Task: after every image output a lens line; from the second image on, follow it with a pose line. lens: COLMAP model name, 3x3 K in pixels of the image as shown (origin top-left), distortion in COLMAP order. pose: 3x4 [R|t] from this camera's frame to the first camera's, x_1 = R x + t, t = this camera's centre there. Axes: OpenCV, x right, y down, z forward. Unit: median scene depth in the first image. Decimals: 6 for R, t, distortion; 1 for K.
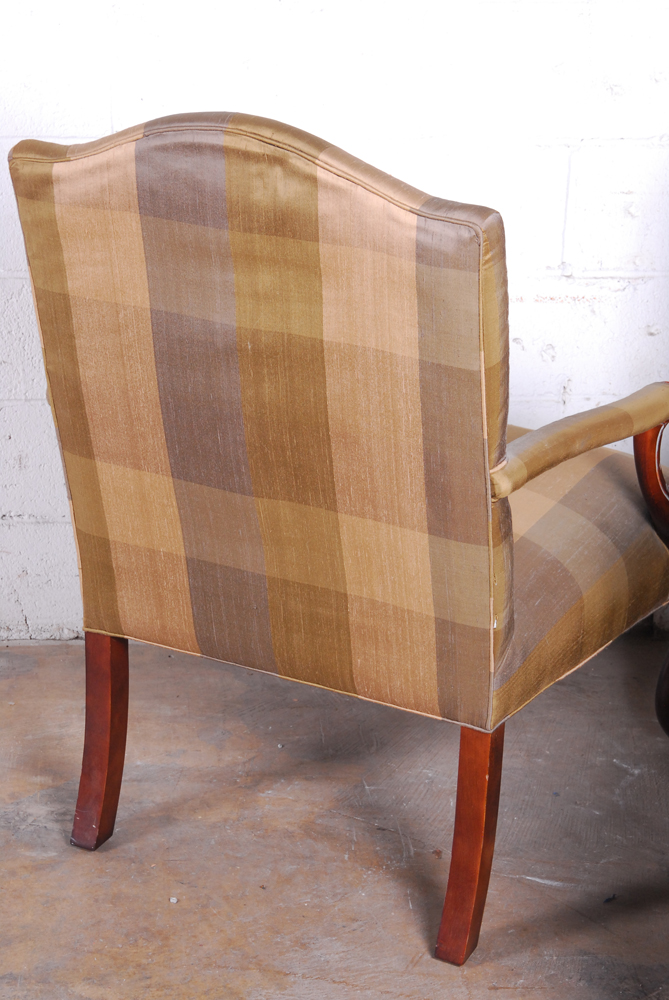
lens RADIAL K [[2033.1, 0, 335.7], [0, 2033.1, 495.8], [0, 0, 1]] dist [0.062622, 0.000000]
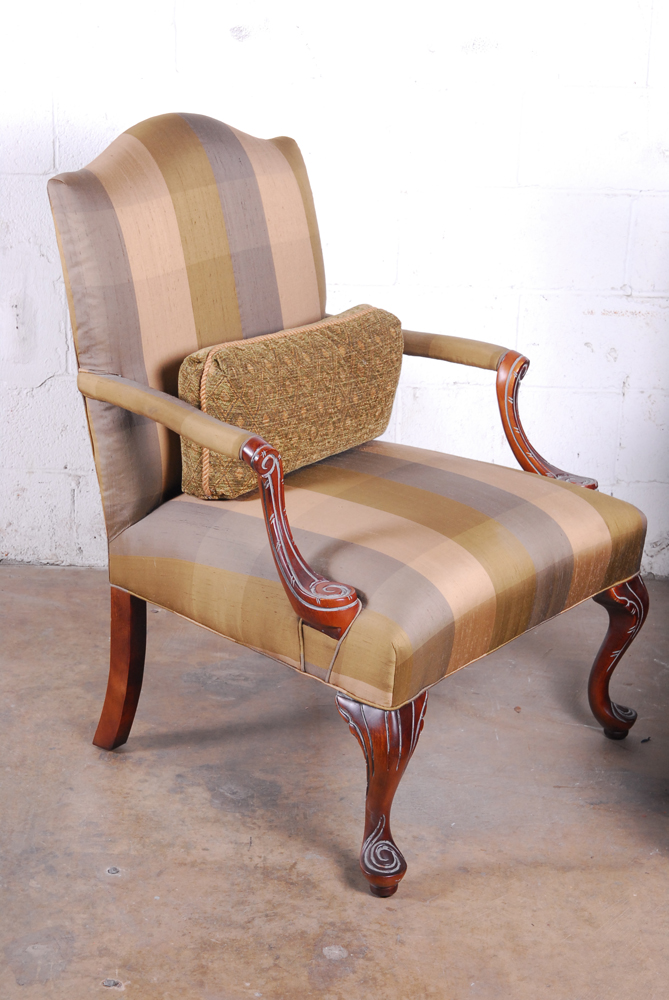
lens RADIAL K [[2033.1, 0, 338.8], [0, 2033.1, 503.3], [0, 0, 1]] dist [0.062622, 0.000000]
pose [[0.998863, 0.026834, -0.039401, -0.017585], [-0.029121, 0.997853, -0.058664, 0.115684], [0.037742, 0.059744, 0.997500, -0.327437]]
